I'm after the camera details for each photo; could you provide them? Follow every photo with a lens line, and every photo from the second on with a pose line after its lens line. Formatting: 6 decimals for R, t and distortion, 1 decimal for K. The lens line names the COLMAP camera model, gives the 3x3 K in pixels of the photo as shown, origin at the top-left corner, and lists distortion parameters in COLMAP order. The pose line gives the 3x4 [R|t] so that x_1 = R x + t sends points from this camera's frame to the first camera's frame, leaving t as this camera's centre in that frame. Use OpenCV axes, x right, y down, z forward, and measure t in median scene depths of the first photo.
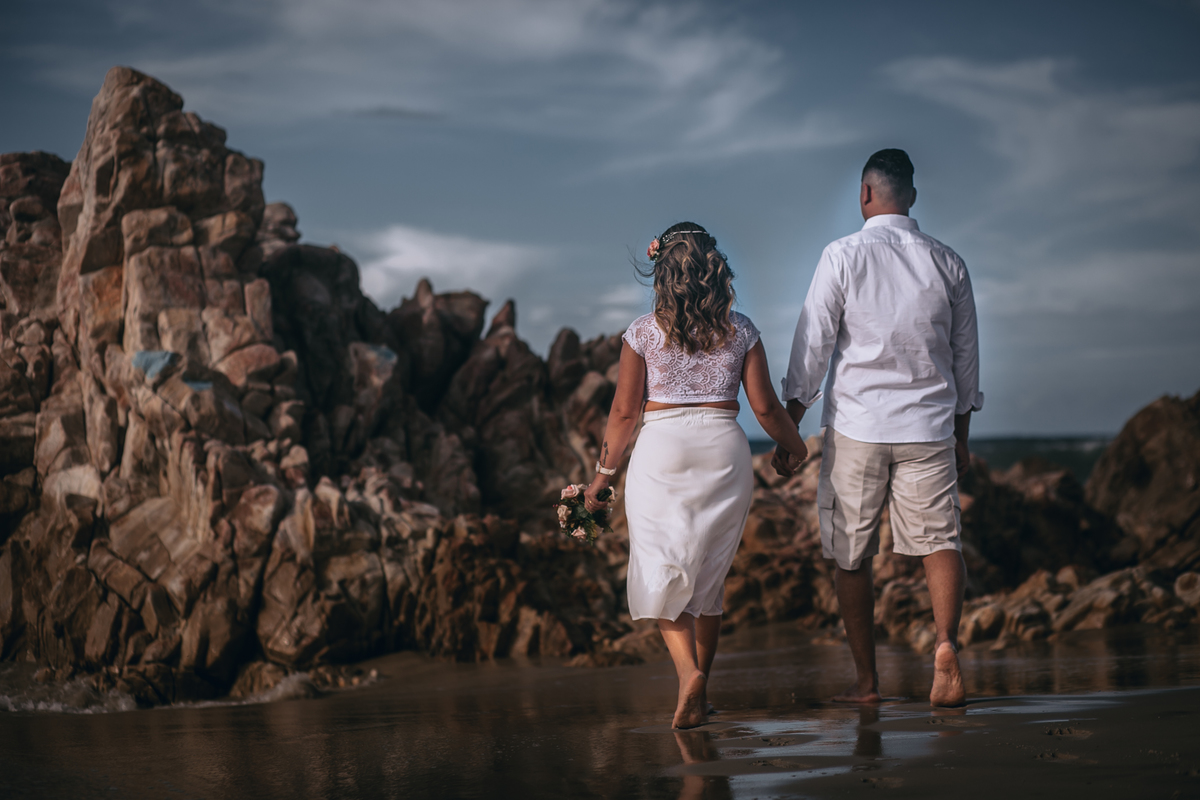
lens RADIAL K [[3106.0, 0, 593.7], [0, 3106.0, 399.0], [0, 0, 1]] dist [-0.059186, 0.000000]
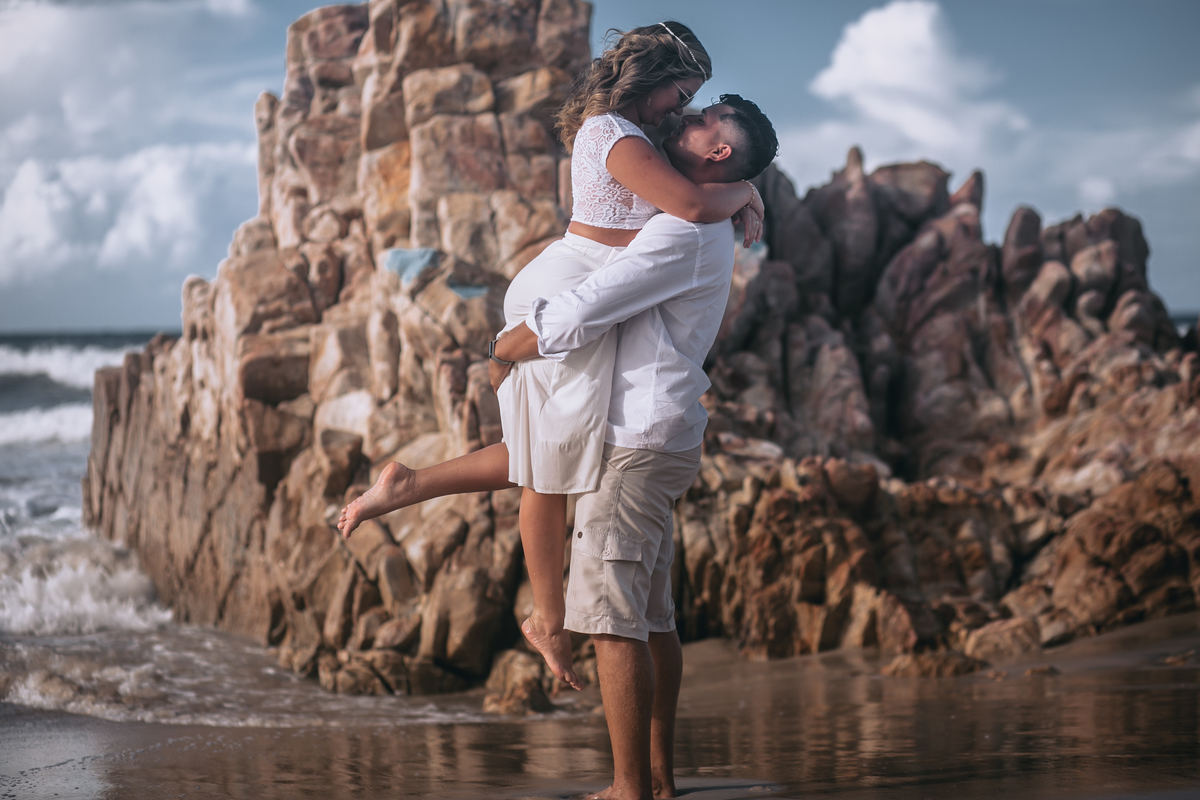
lens RADIAL K [[3106.0, 0, 604.8], [0, 3106.0, 404.5], [0, 0, 1]] dist [-0.059186, 0.000000]
pose [[0.957074, -0.000487, -0.289845, 0.133004], [0.013571, 0.998977, 0.043135, -0.009353], [0.289527, -0.045217, 0.956101, 0.260084]]
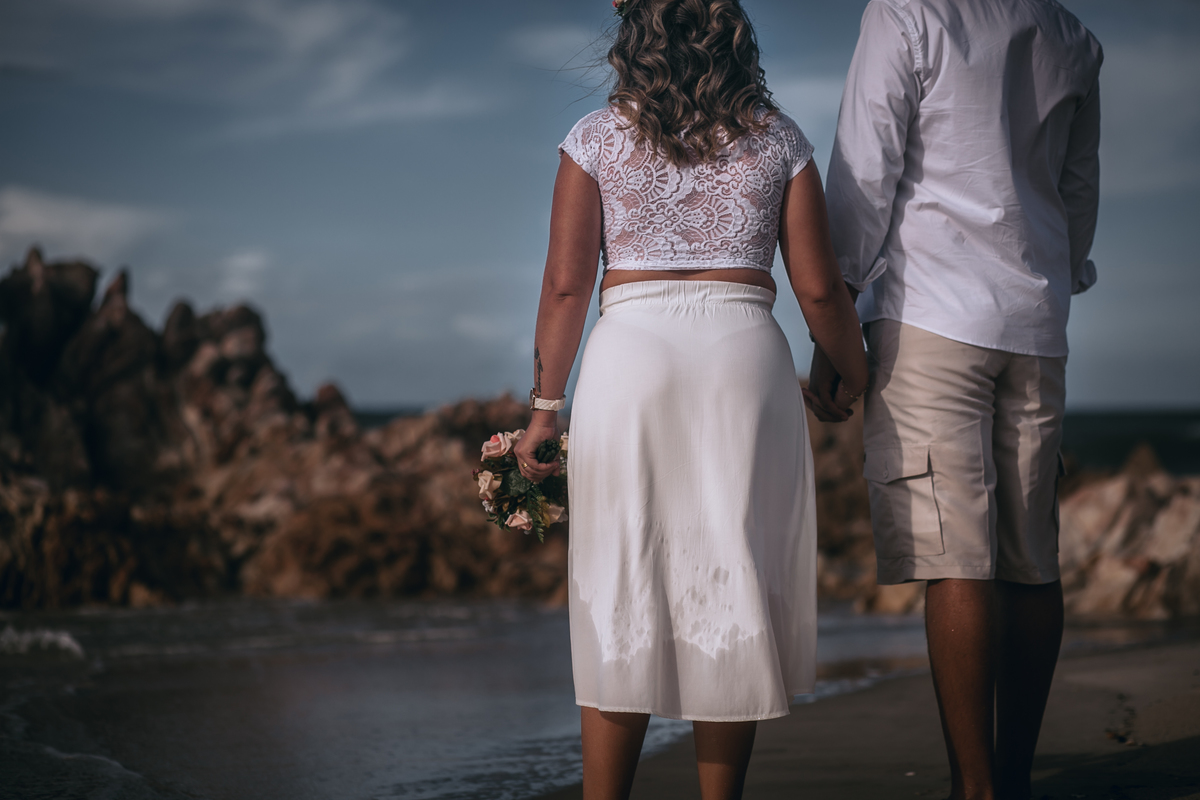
lens RADIAL K [[3106.0, 0, 600.3], [0, 3106.0, 394.1], [0, 0, 1]] dist [-0.059186, 0.000000]
pose [[0.991930, 0.007576, 0.126562, -0.001296], [-0.008352, 0.999949, 0.005607, 0.000530], [-0.126513, -0.006619, 0.991943, 0.013544]]
